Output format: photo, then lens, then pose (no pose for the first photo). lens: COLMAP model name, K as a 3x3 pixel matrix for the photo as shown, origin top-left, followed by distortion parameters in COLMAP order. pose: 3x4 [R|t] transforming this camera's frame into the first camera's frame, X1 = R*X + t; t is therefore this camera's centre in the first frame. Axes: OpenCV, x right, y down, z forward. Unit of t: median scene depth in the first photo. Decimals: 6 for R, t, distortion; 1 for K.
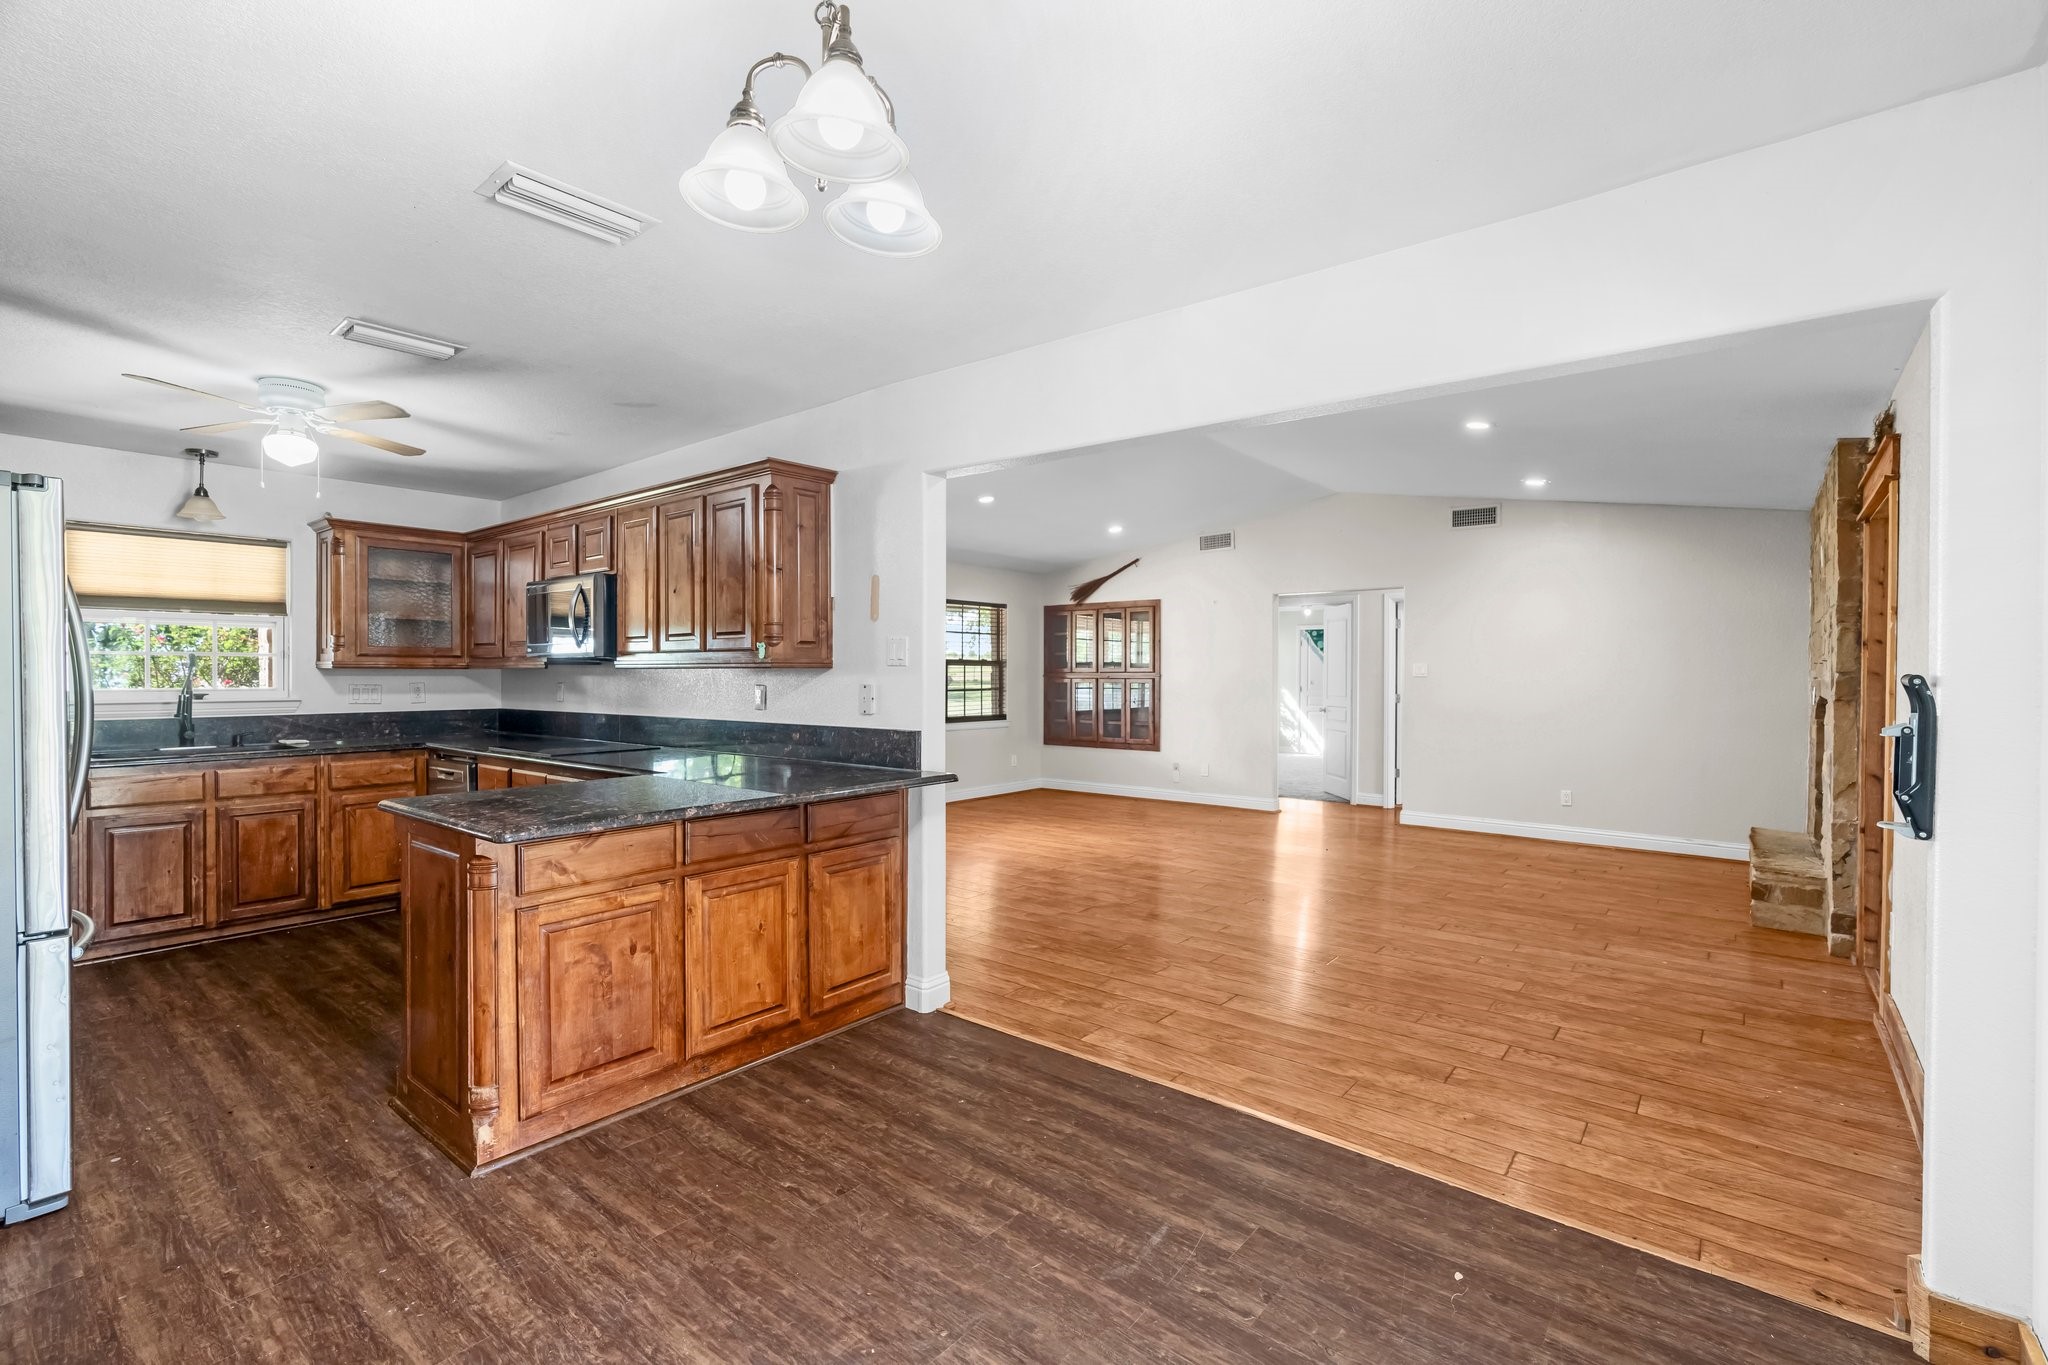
lens RADIAL K [[909.7, 0, 1030.2], [0, 909.7, 678.8], [0, 0, 1]] dist [-0.010856, 0.004745]
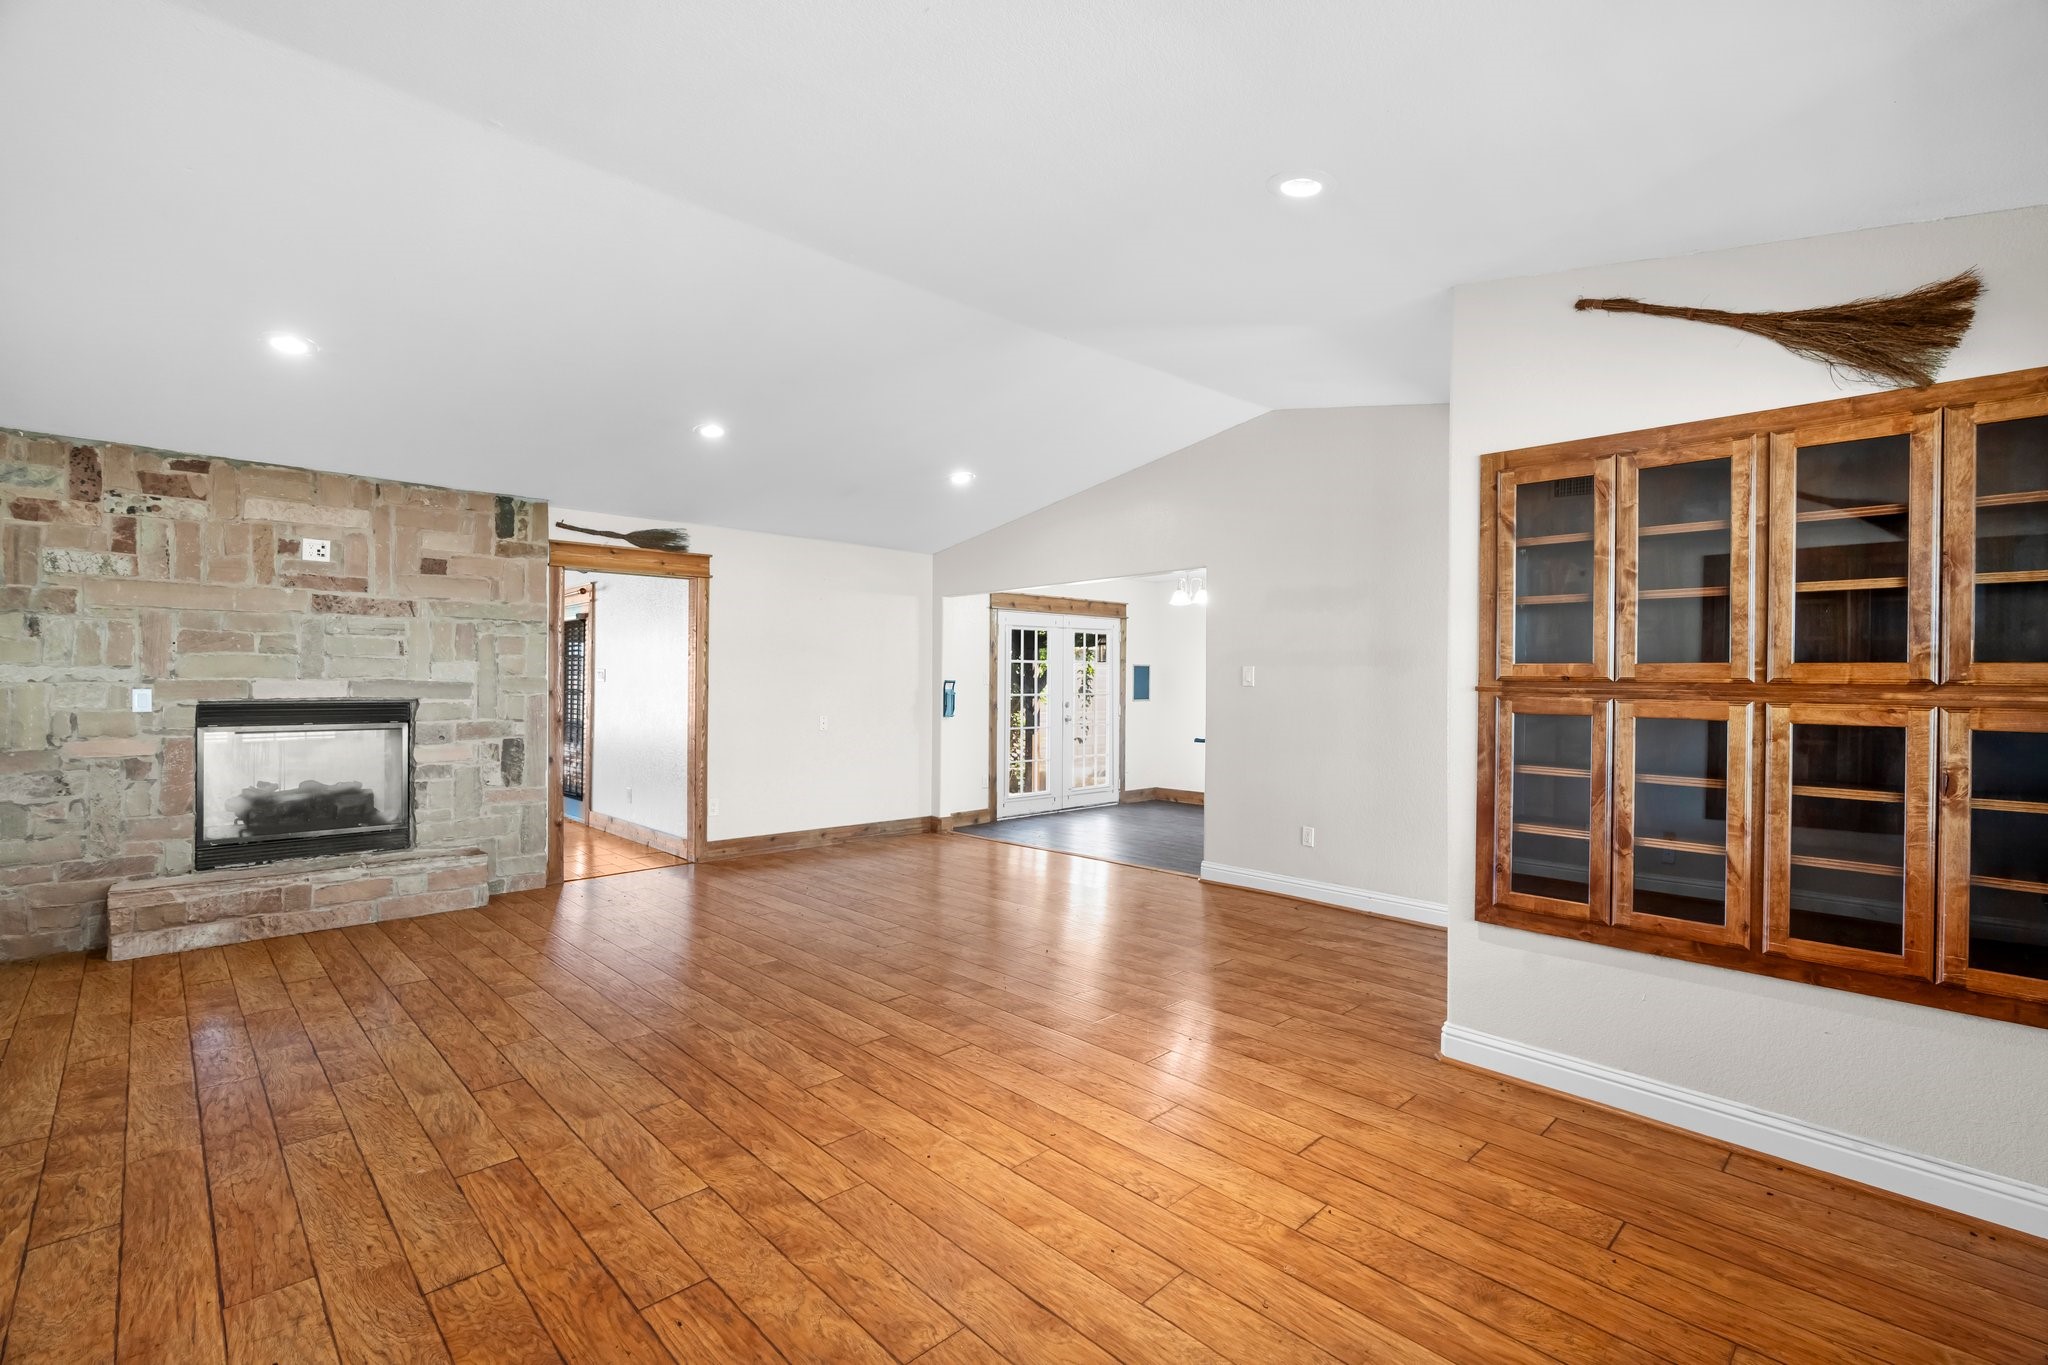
lens RADIAL K [[909.7, 0, 1030.2], [0, 909.7, 678.8], [0, 0, 1]] dist [-0.010856, 0.004745]
pose [[-0.992171, -0.011088, 0.124390, 0.014214], [-0.010632, 0.999934, 0.004332, -0.012927], [-0.124430, 0.002975, -0.992224, 1.969953]]
